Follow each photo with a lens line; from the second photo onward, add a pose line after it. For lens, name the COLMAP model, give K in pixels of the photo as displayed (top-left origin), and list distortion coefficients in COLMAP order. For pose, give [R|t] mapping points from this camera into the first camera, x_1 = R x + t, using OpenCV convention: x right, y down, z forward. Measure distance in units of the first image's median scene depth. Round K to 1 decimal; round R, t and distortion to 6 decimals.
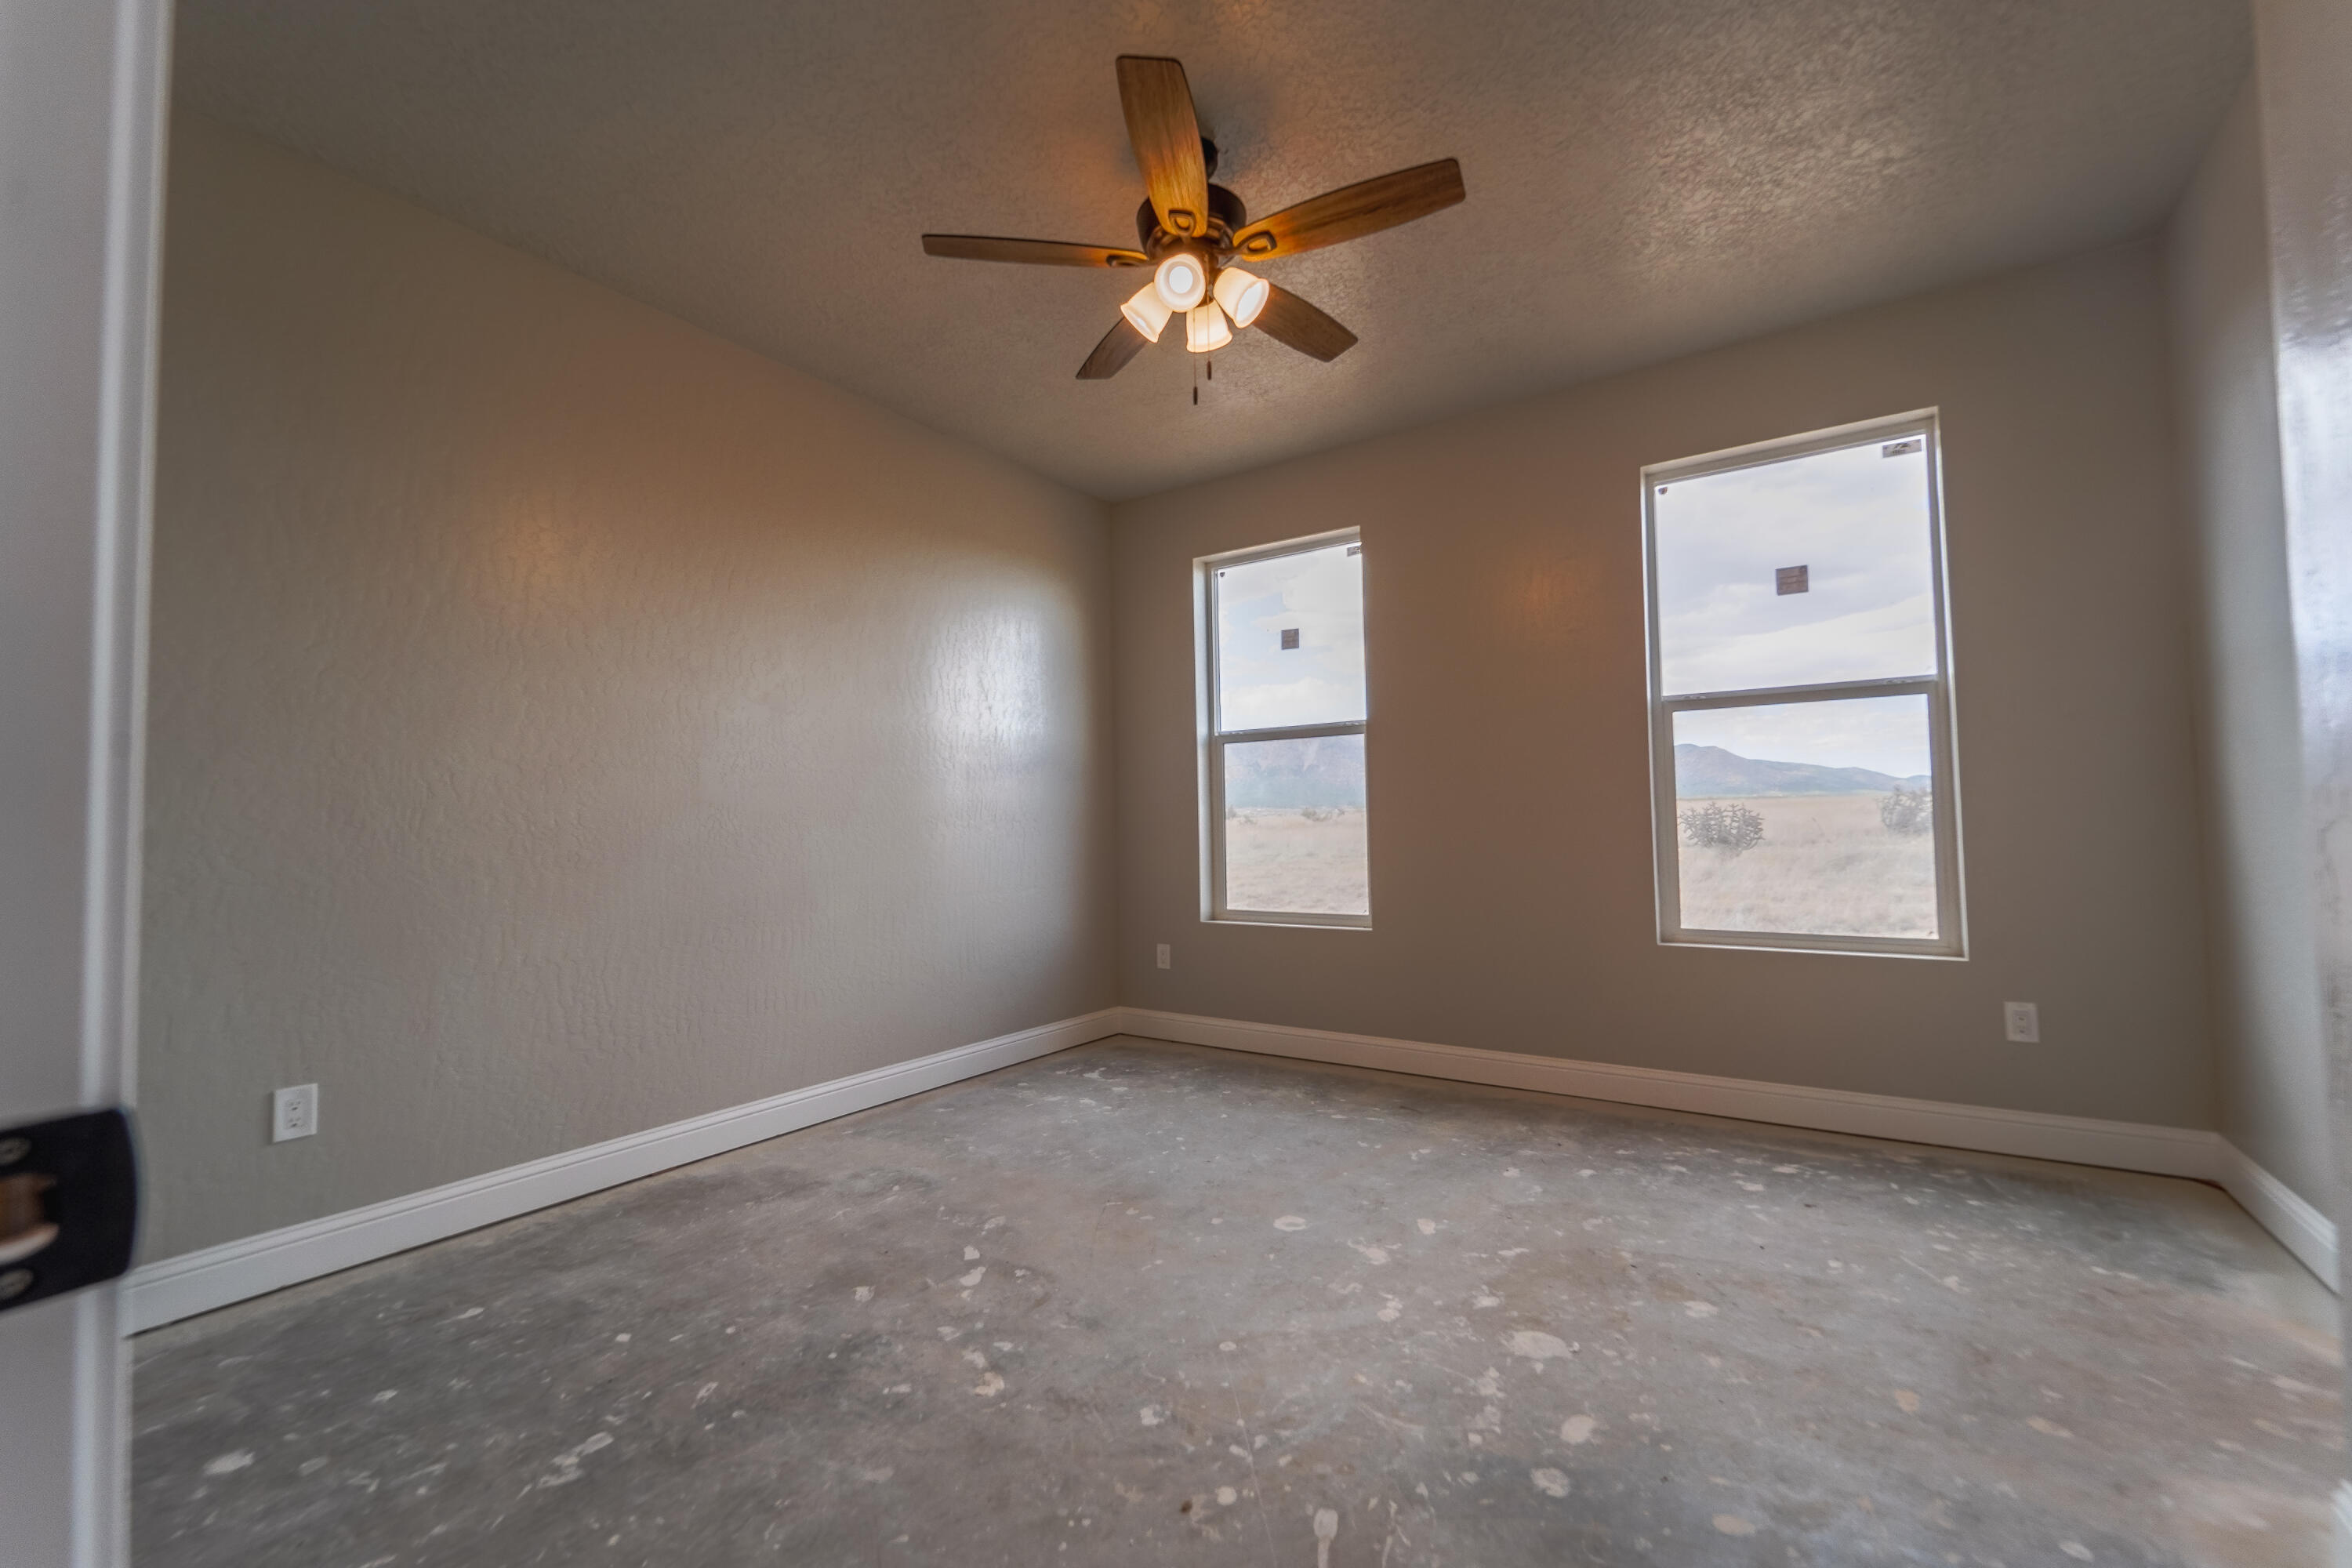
lens RADIAL K [[957.7, 0, 1177.0], [0, 957.7, 784.8], [0, 0, 1]] dist [0.002260, -0.000951]
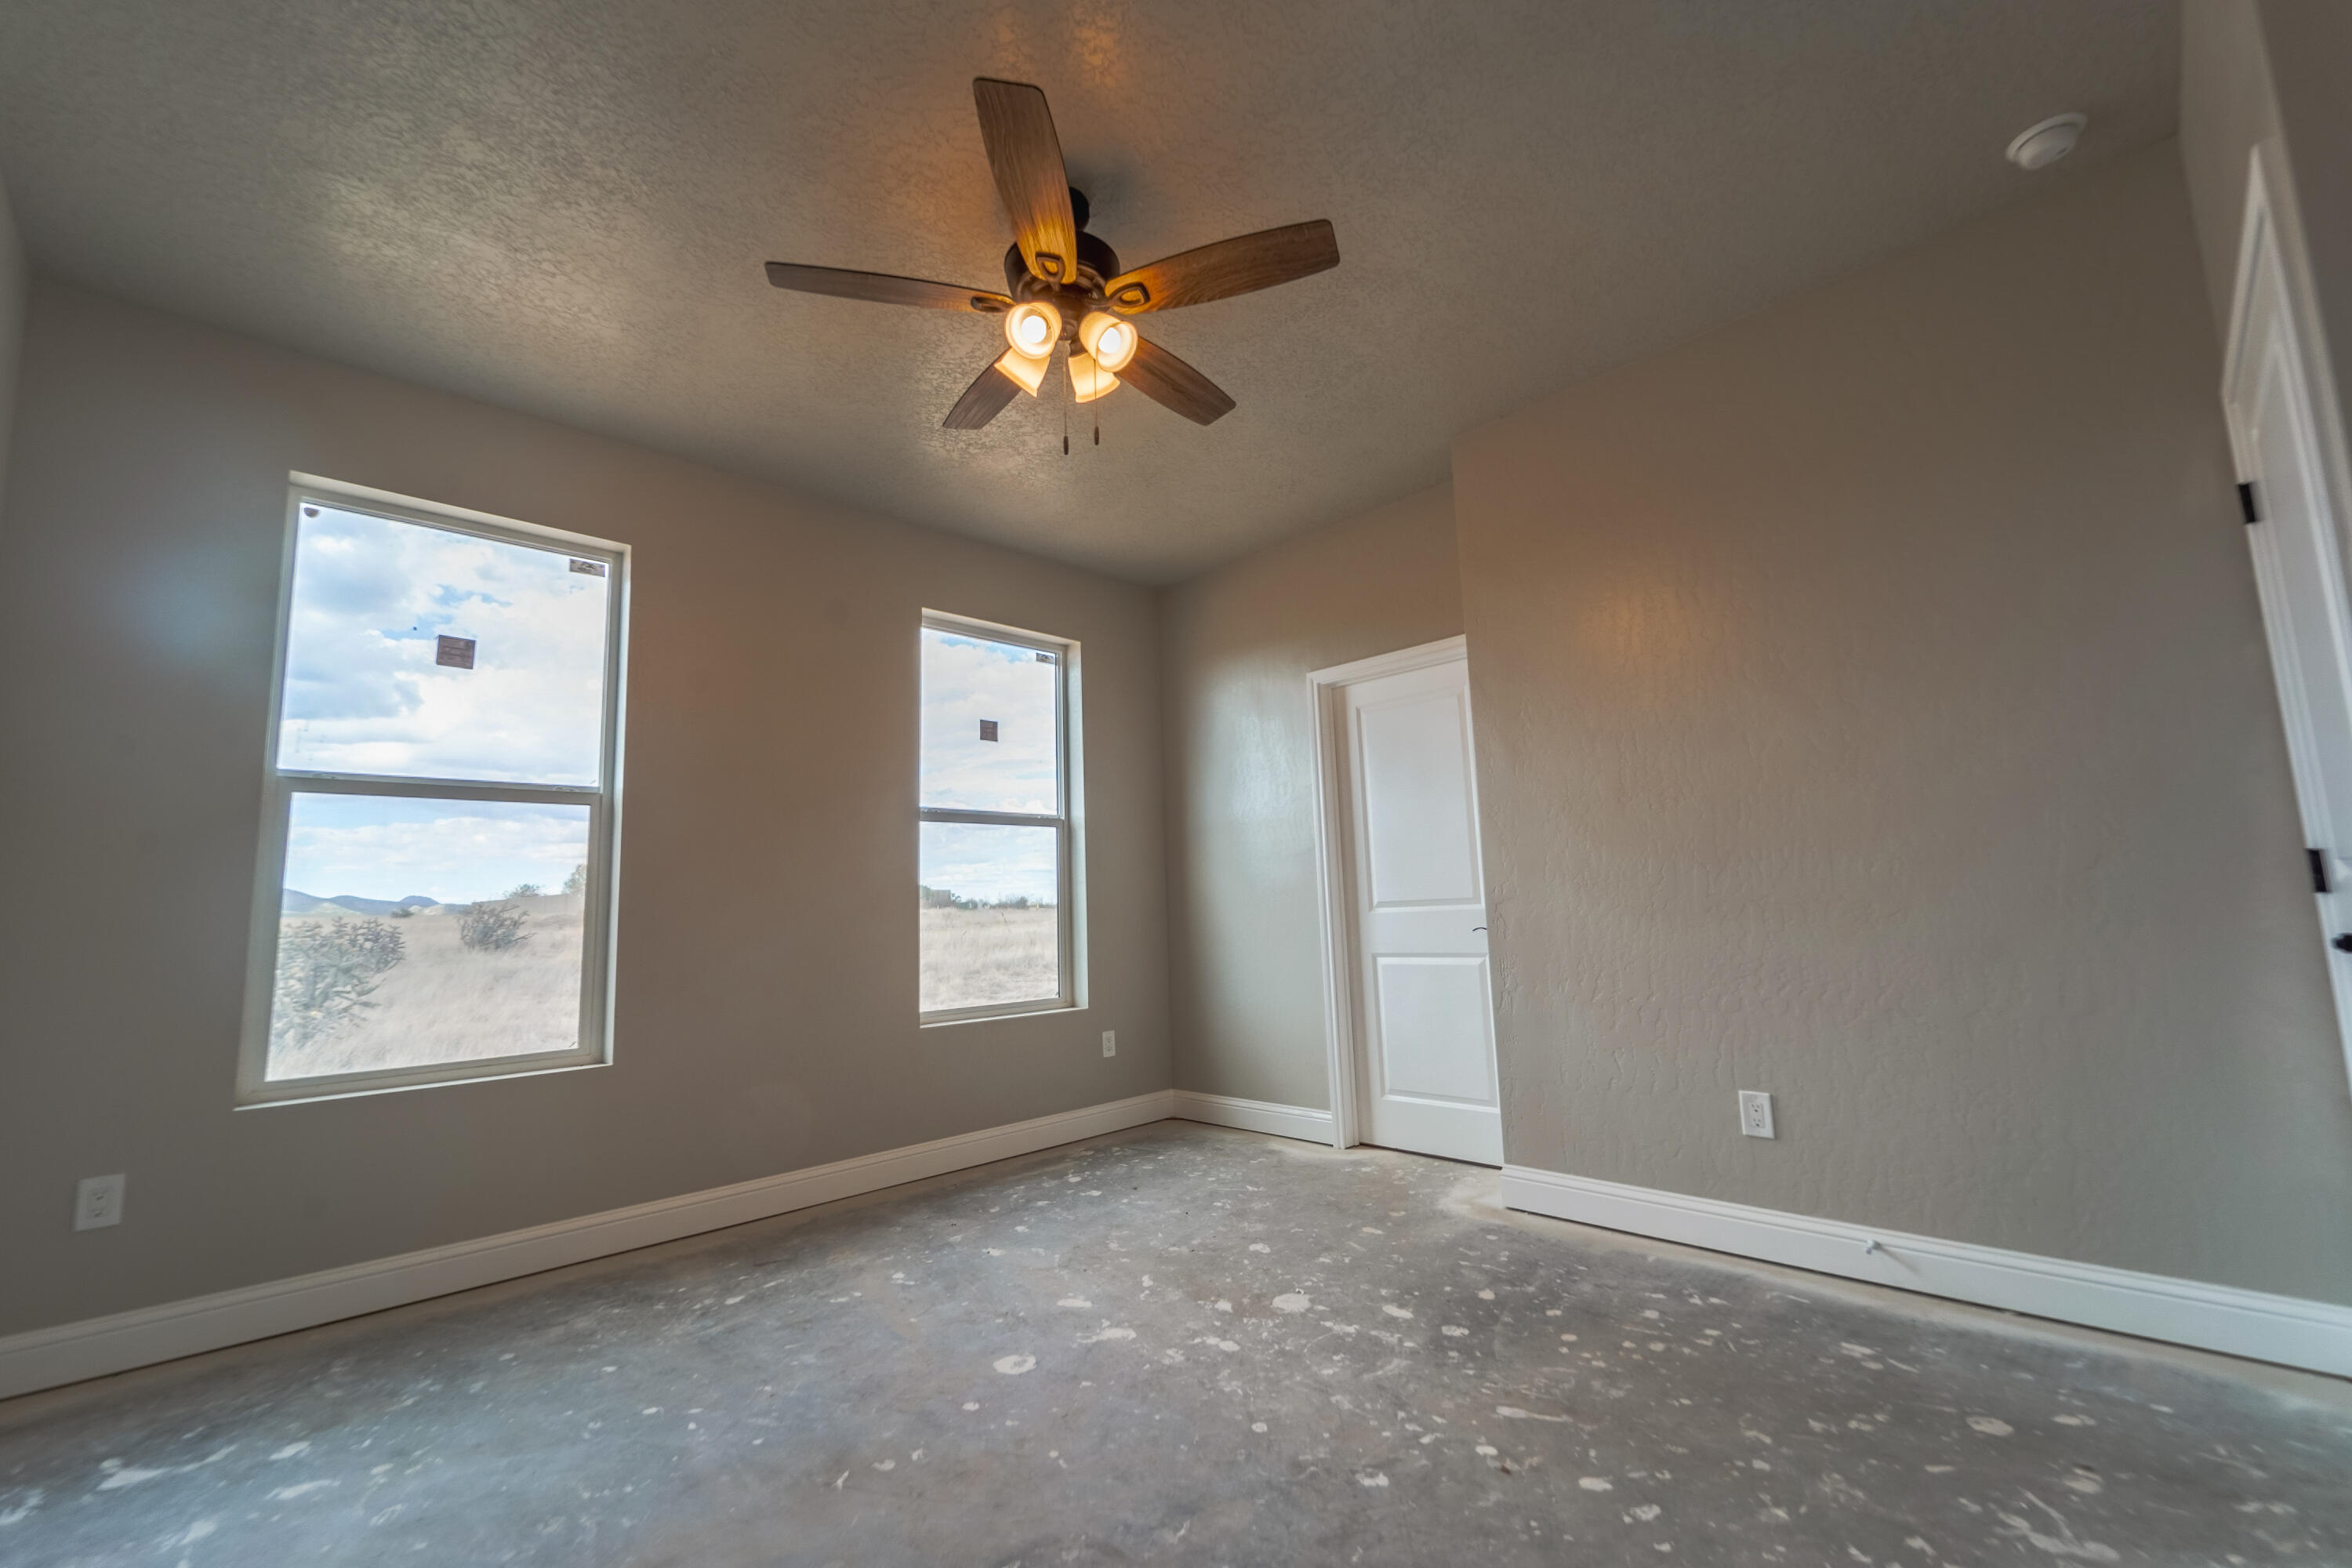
lens RADIAL K [[957.7, 0, 1177.0], [0, 957.7, 784.8], [0, 0, 1]] dist [0.002260, -0.000951]
pose [[0.200400, 0.137990, 0.969948, -0.695877], [-0.012667, 0.990314, -0.138270, 0.046049], [-0.979632, 0.015423, 0.200206, 0.599921]]
